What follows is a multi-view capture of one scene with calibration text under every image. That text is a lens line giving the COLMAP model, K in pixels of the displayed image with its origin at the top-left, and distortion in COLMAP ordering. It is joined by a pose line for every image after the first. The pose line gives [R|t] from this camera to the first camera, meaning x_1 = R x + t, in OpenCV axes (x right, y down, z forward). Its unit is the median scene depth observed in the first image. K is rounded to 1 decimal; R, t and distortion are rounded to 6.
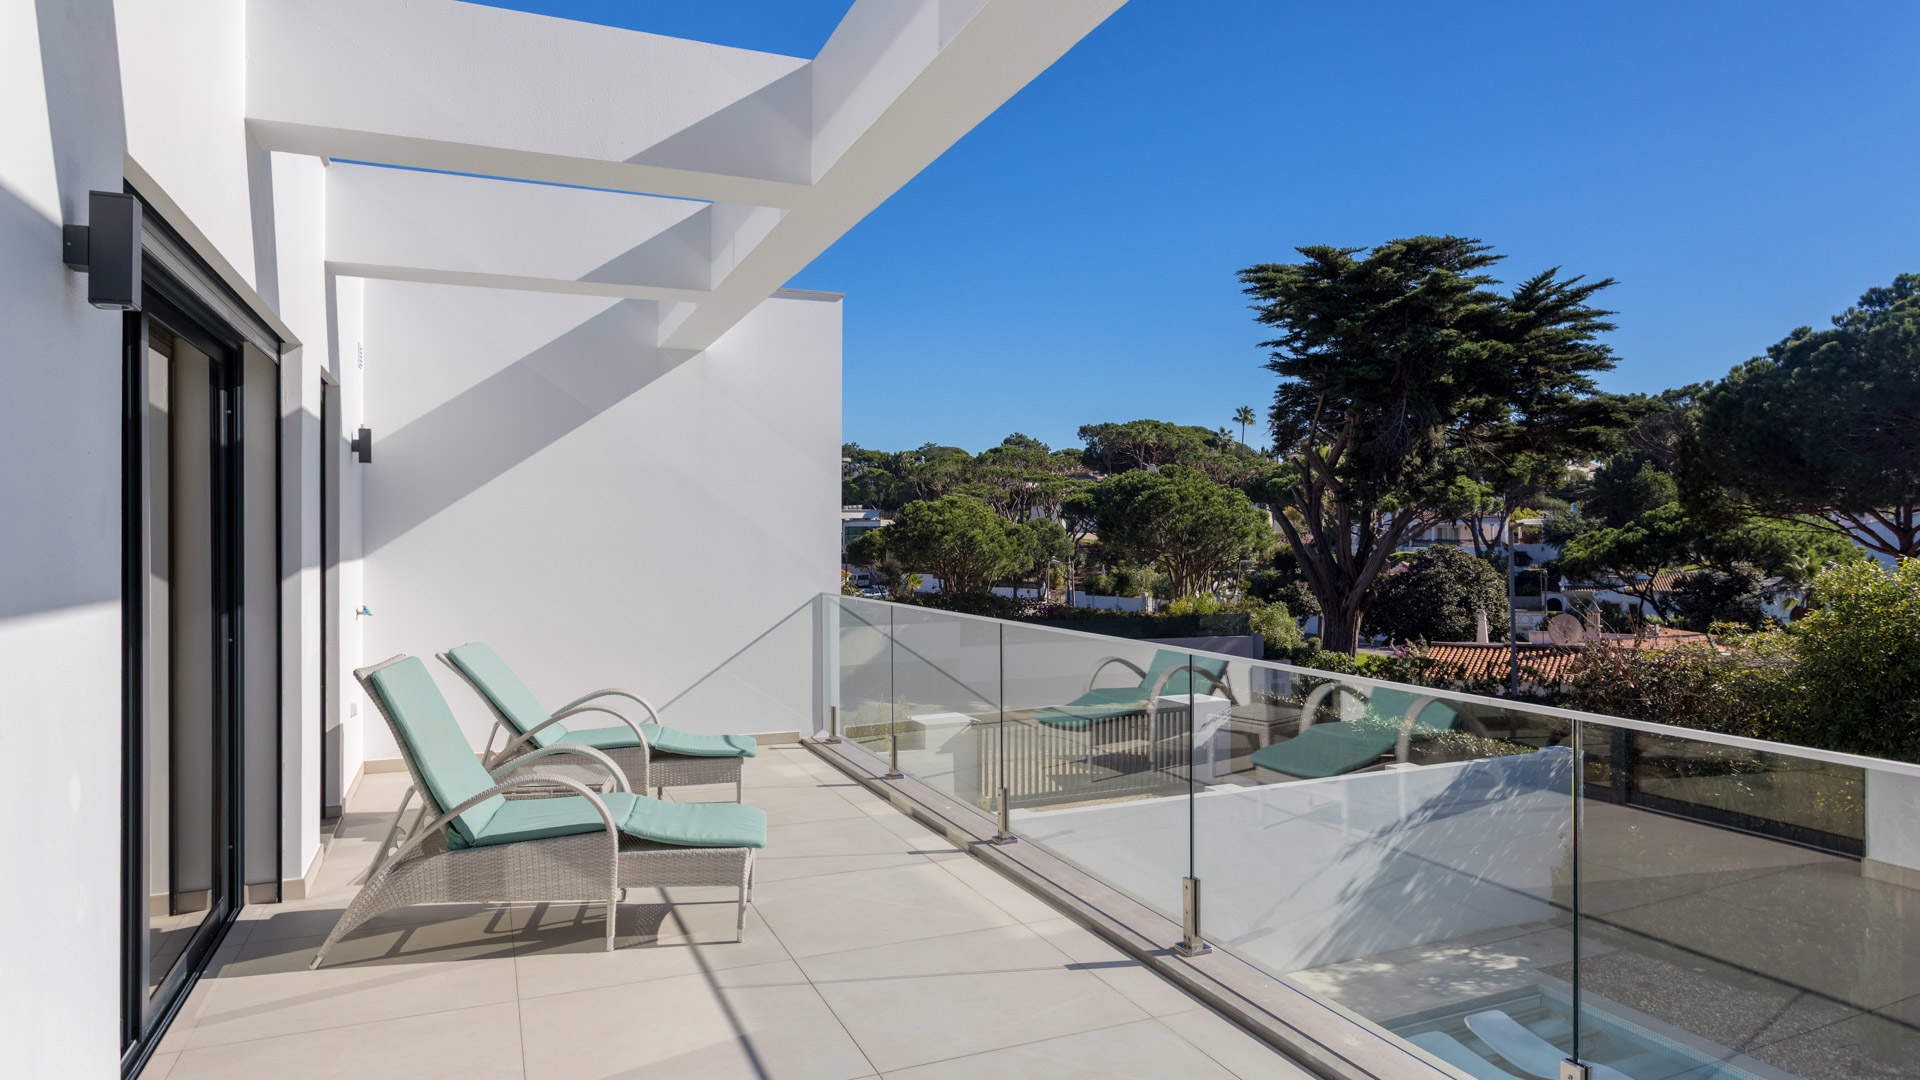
lens RADIAL K [[1087.9, 0, 941.4], [0, 1087.9, 531.6], [0, 0, 1]] dist [0.007366, 0.002146]
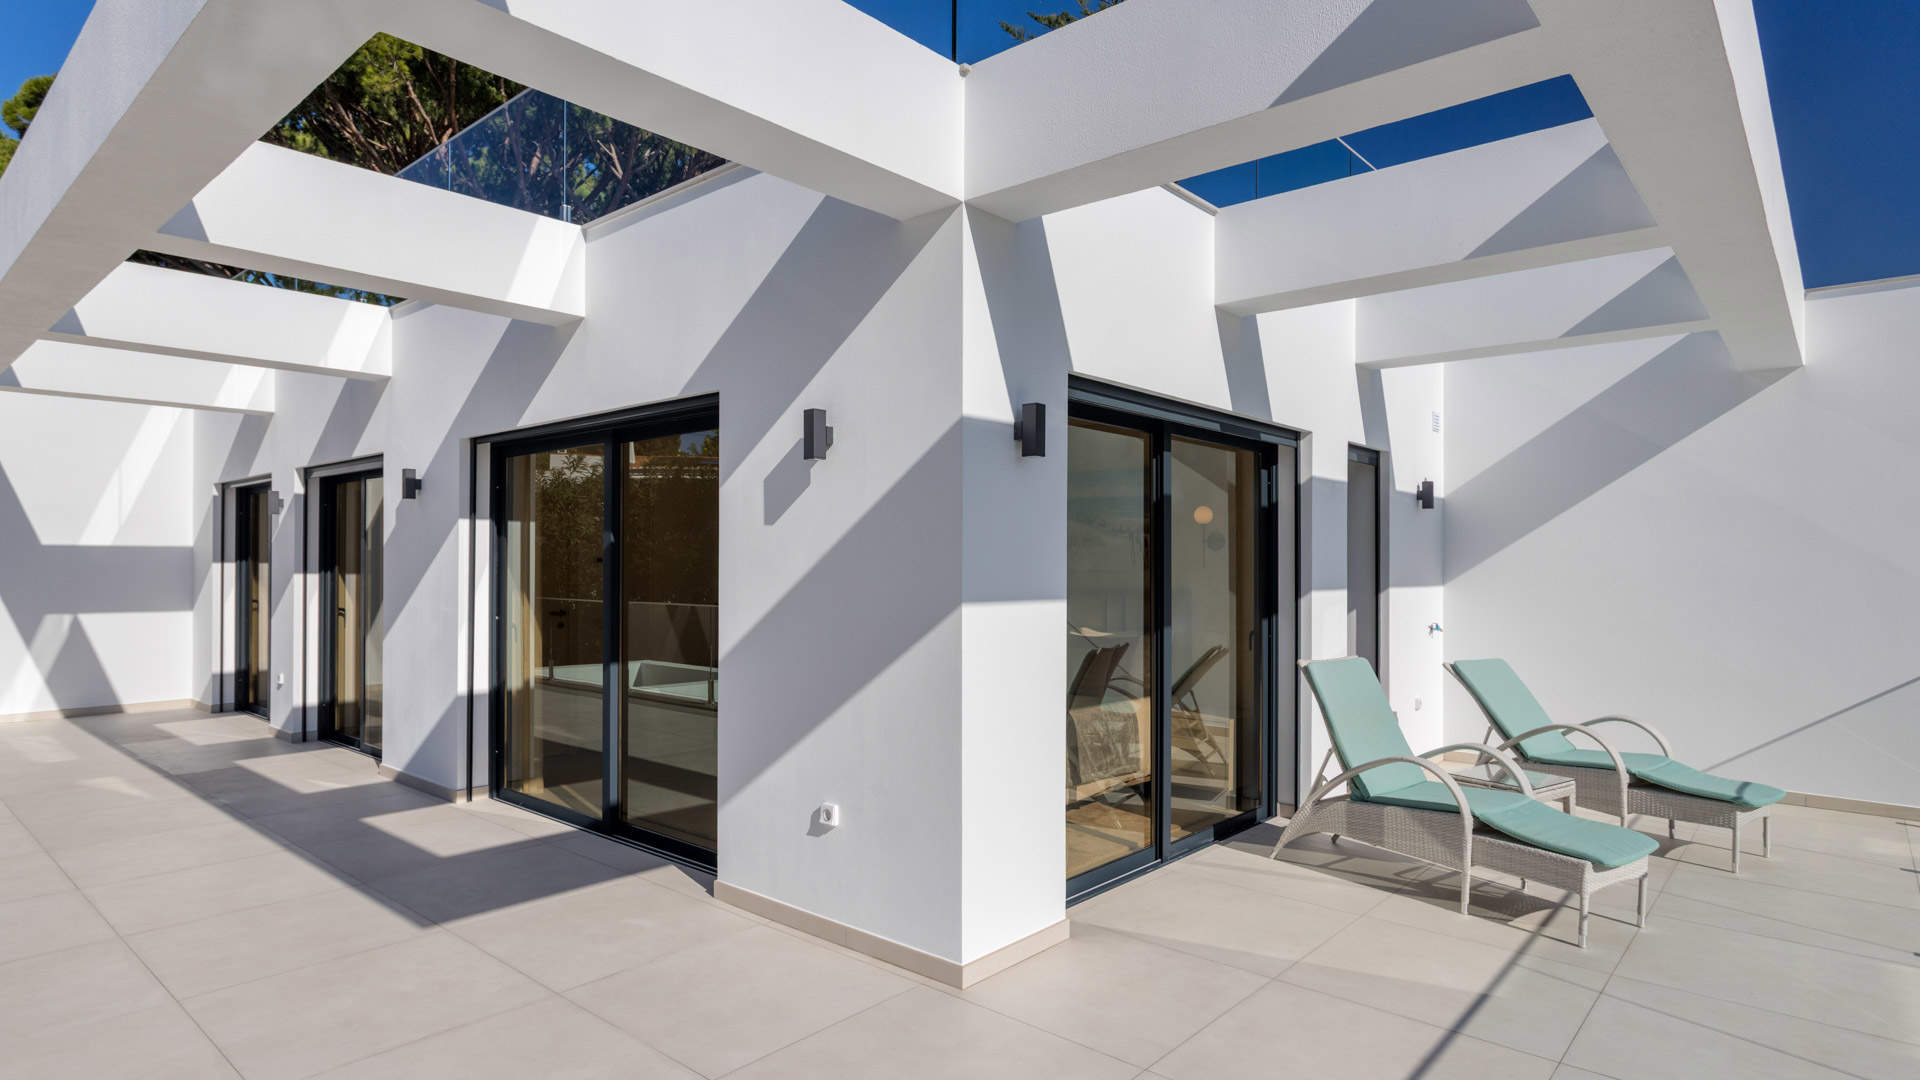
lens RADIAL K [[960.0, 0, 945.5], [0, 960.0, 553.2], [0, 0, 1]] dist [-0.005806, -0.000134]
pose [[0.462313, -0.001693, -0.886715, 0.361464], [-0.007402, 0.999956, -0.005768, -0.002795], [0.886686, 0.009230, 0.462280, 0.000751]]
